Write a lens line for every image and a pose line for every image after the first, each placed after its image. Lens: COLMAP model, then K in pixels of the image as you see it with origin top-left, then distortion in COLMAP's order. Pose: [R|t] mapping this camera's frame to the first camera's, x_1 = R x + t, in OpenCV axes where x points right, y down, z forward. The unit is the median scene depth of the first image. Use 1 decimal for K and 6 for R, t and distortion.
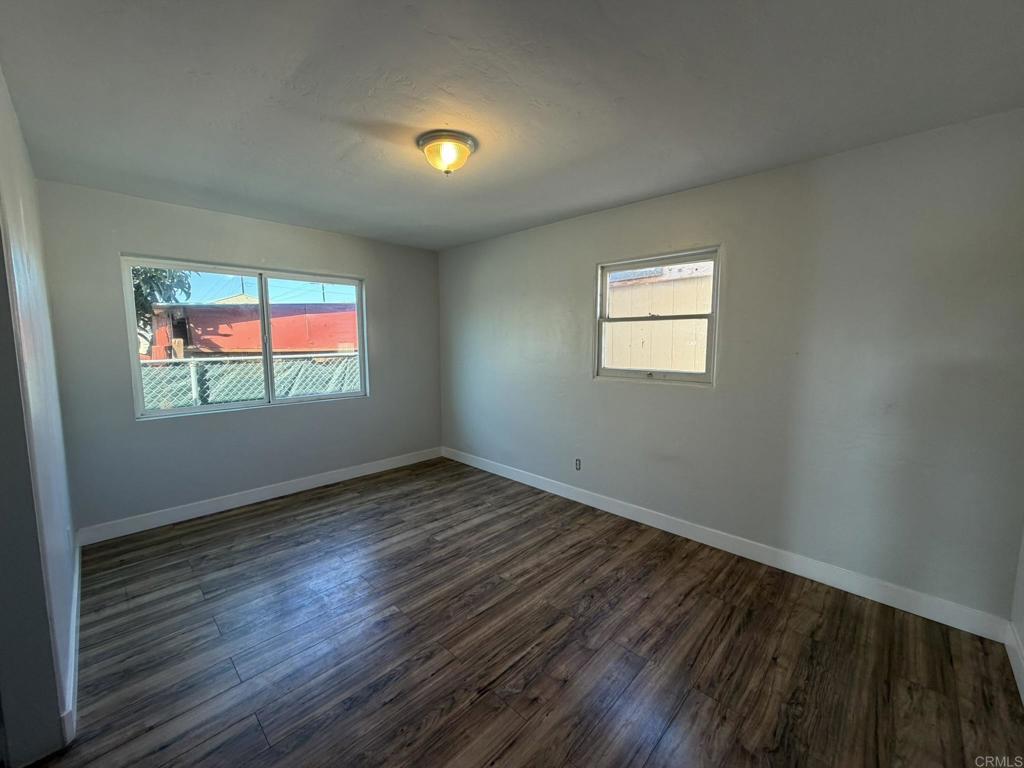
lens RADIAL K [[407.8, 0, 509.7], [0, 407.8, 383.2], [0, 0, 1]] dist [0.000038, 0.000605]
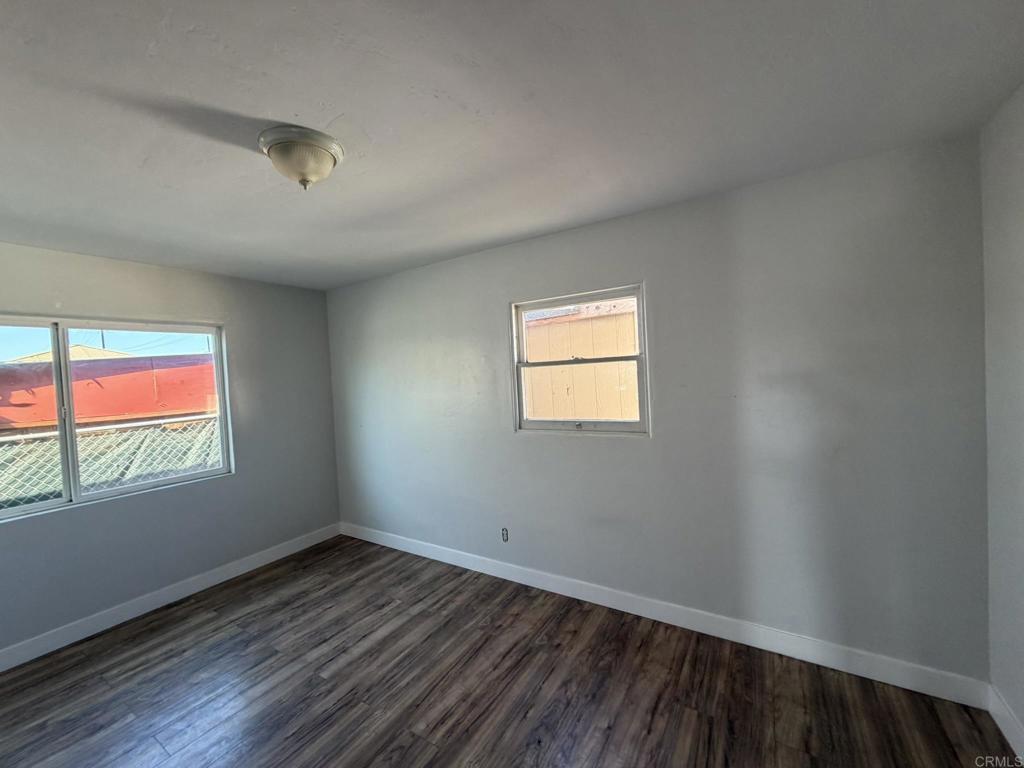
lens RADIAL K [[407.8, 0, 509.8], [0, 407.8, 379.3], [0, 0, 1]] dist [0.000038, 0.000605]
pose [[0.977589, -0.054782, 0.203269, 0.025302], [0.073943, 0.993381, -0.087900, -0.049853], [-0.197108, 0.100960, 0.975169, 0.156462]]
